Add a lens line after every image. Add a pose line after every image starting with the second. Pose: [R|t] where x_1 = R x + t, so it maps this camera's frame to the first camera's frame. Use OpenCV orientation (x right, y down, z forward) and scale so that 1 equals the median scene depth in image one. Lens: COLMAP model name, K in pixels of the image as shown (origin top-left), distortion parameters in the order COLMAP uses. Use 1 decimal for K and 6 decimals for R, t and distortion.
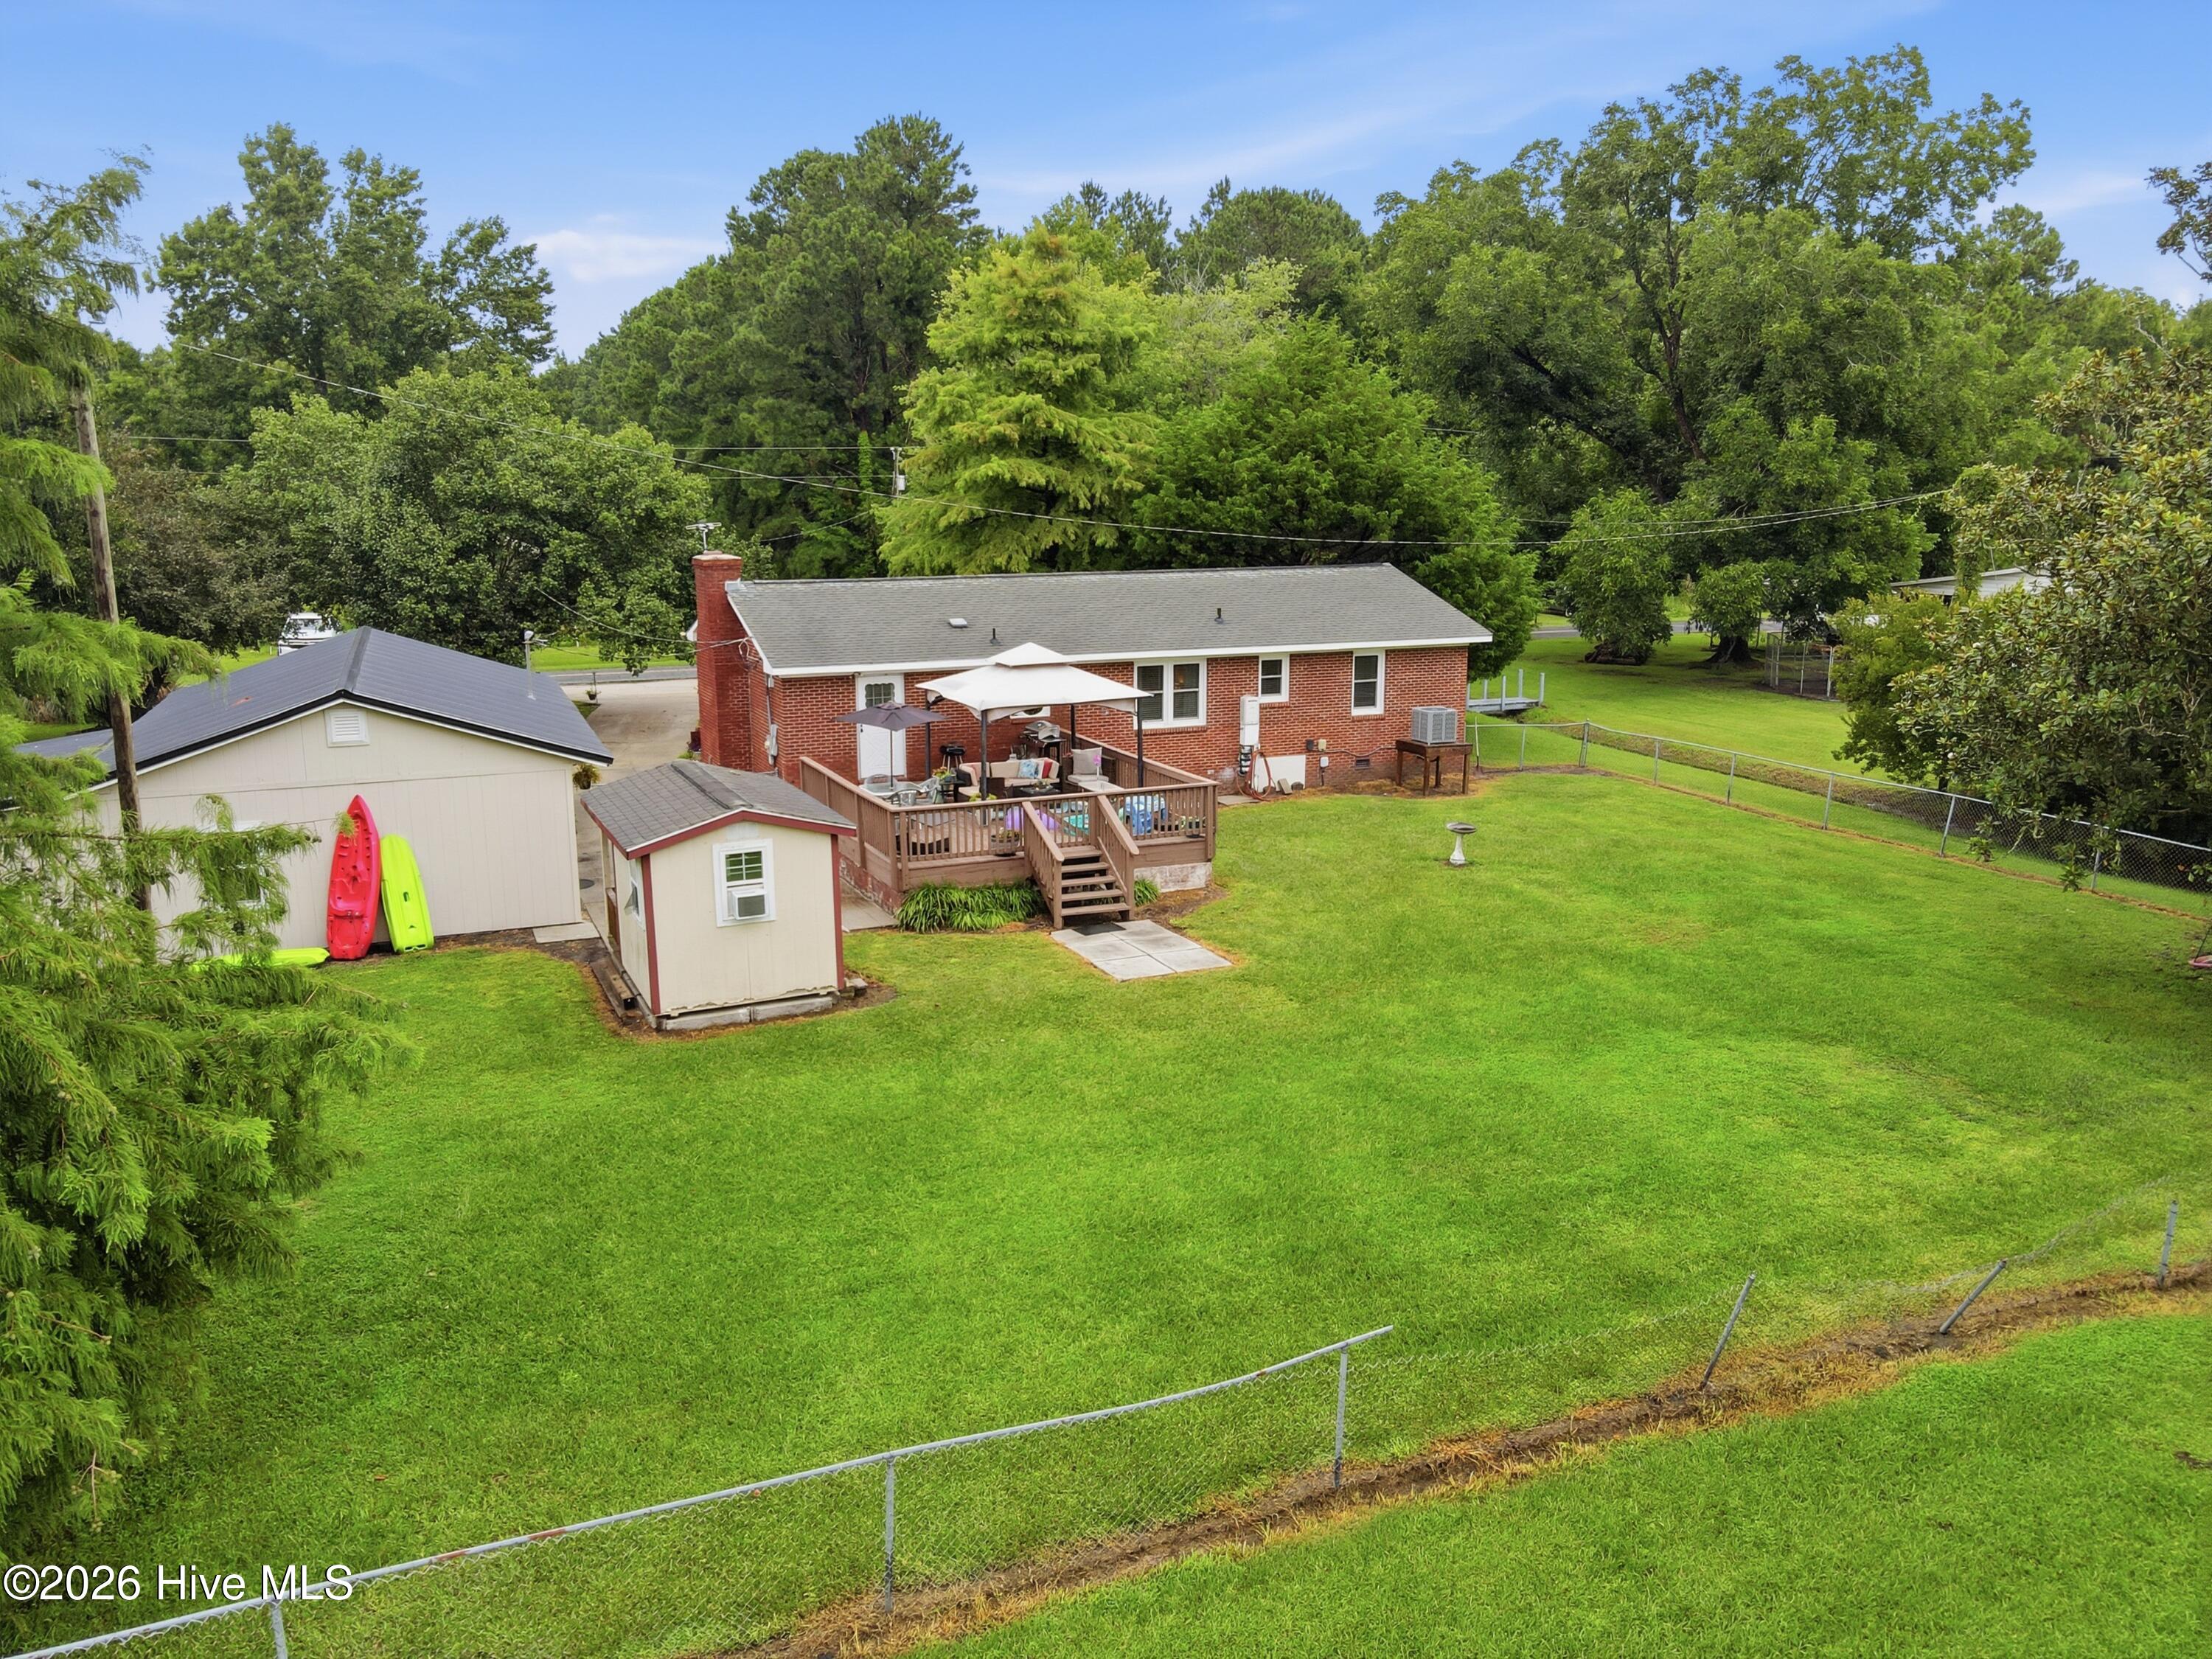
lens RADIAL K [[1785.8, 0, 1106.0], [0, 1785.8, 829.5], [0, 0, 1]] dist [0.025433, 0.002836]
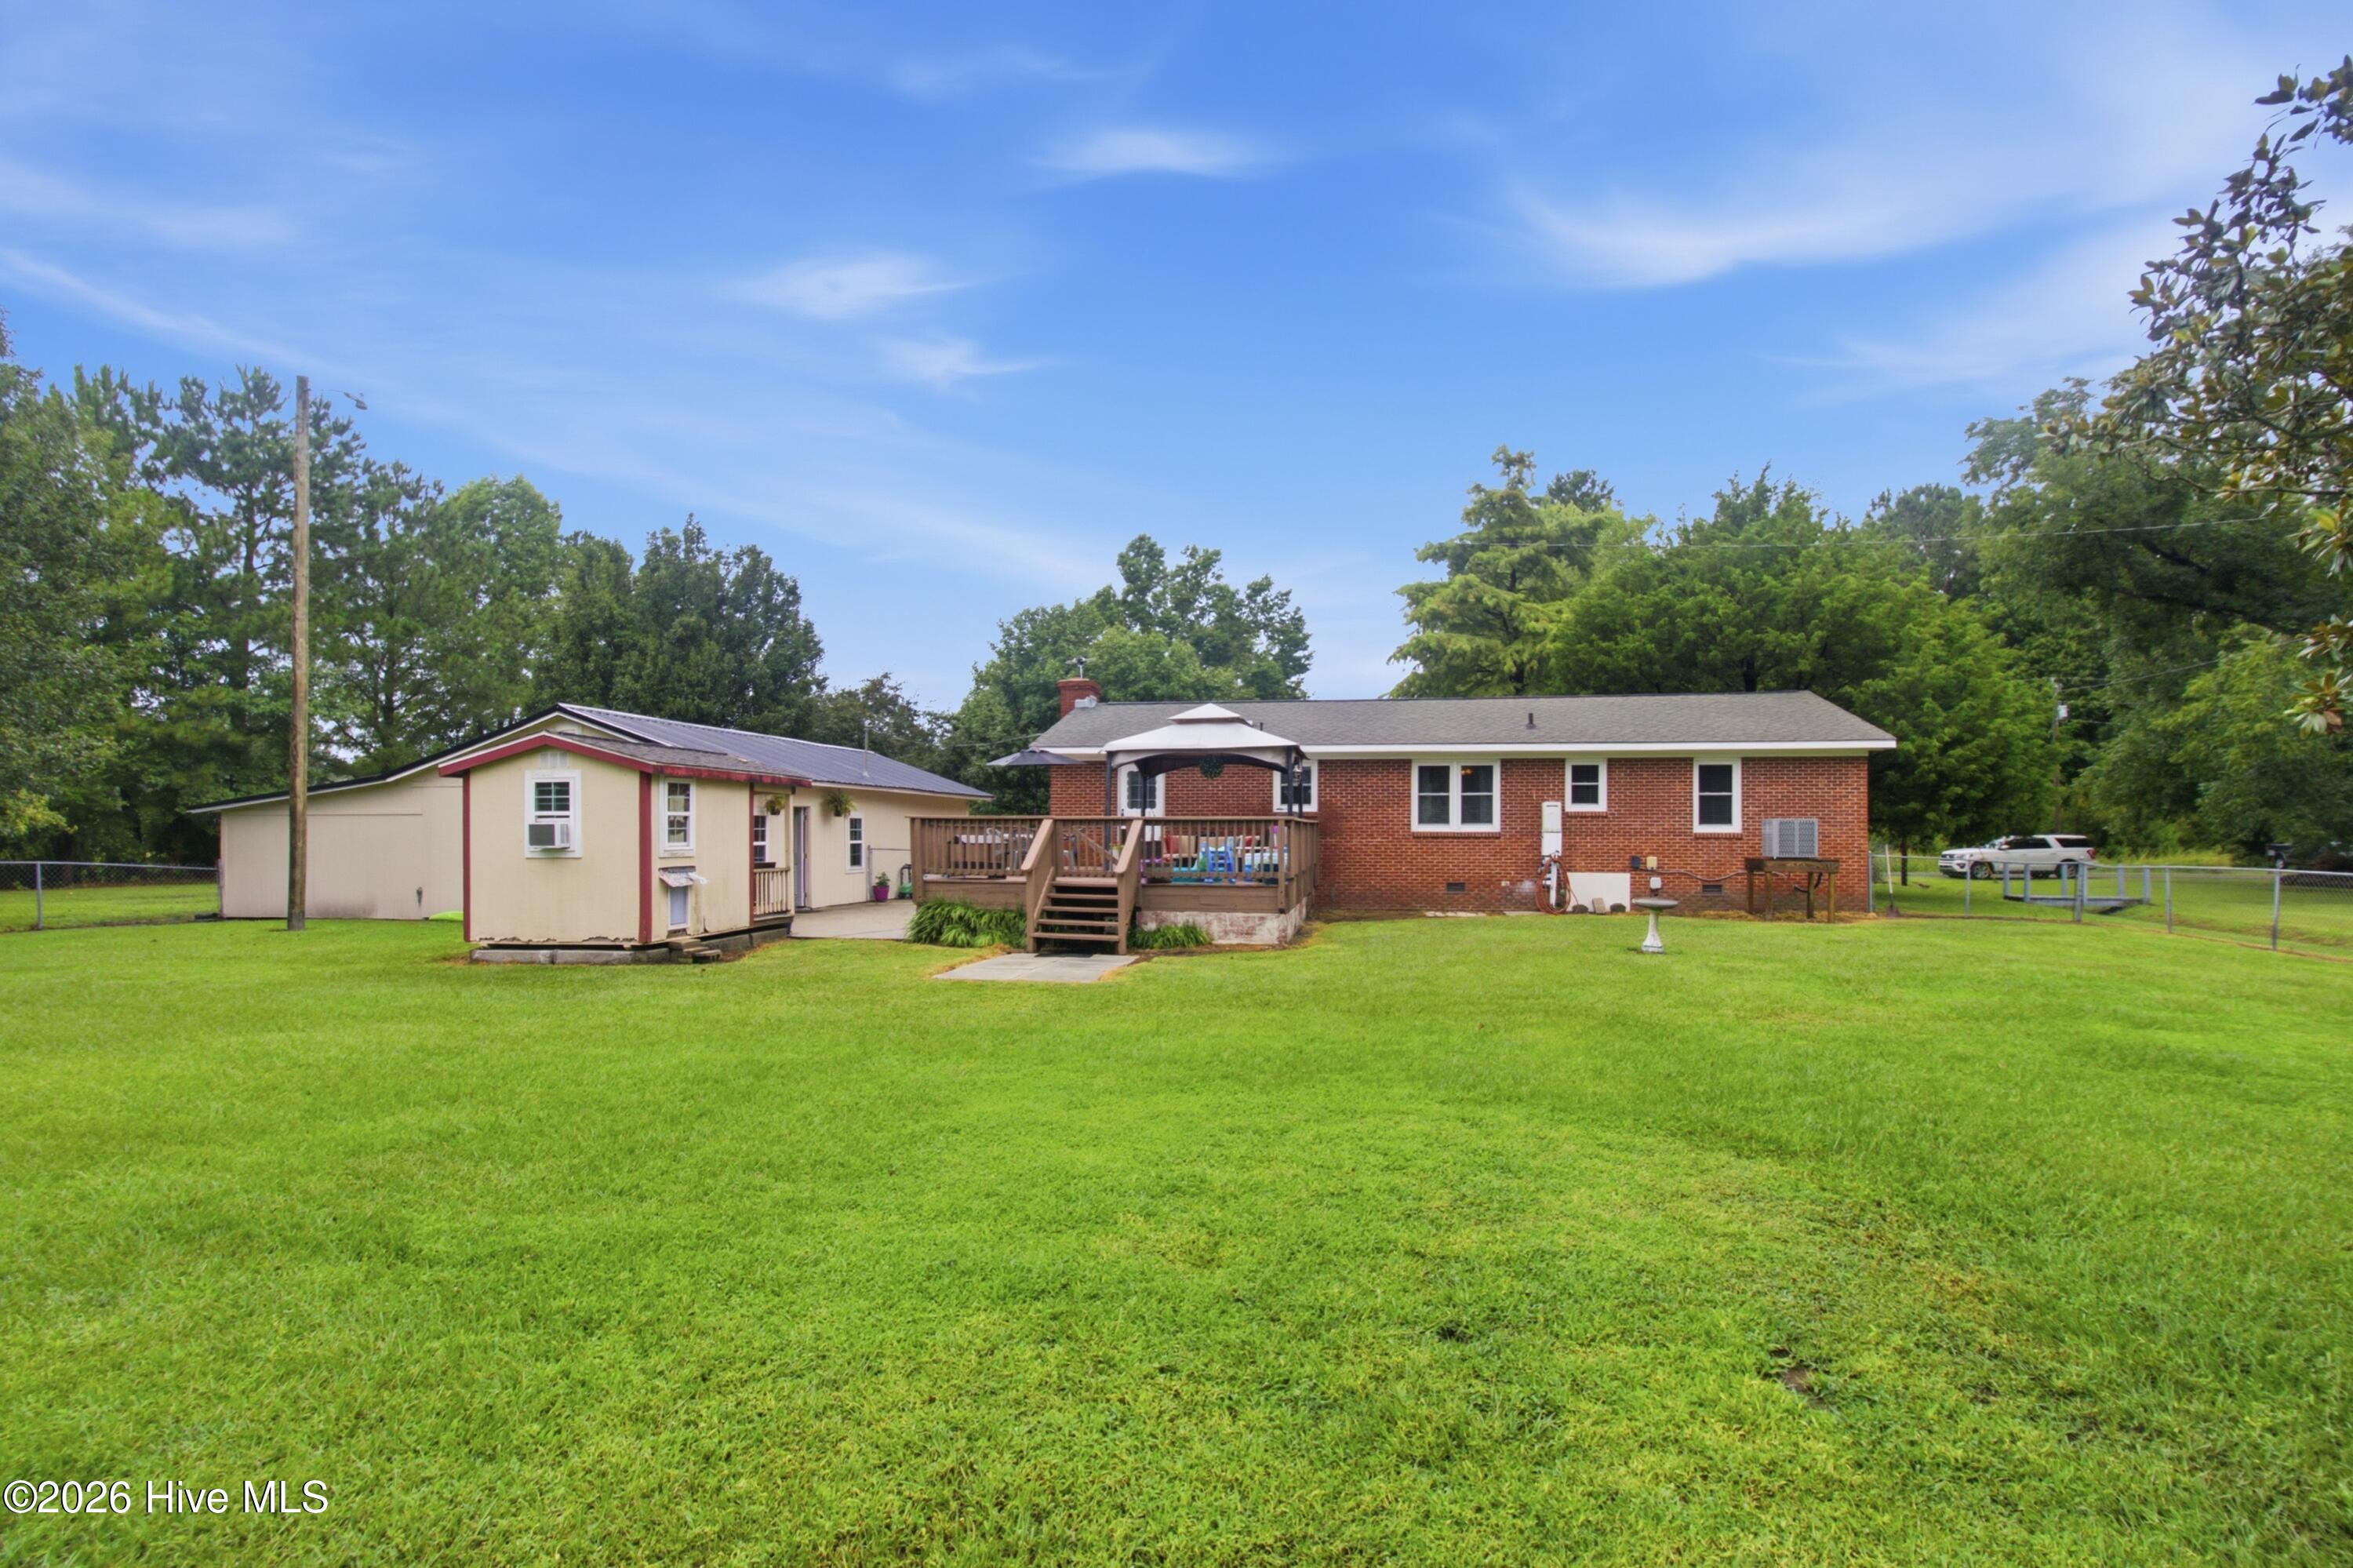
lens RADIAL K [[1165.4, 0, 1187.2], [0, 1165.4, 836.4], [0, 0, 1]] dist [-0.012764, 0.019869]
pose [[0.816828, 0.000721, -0.576881, 0.265928], [-0.120929, 0.977995, -0.170005, 0.064572], [0.564064, 0.208626, 0.798941, 0.418733]]
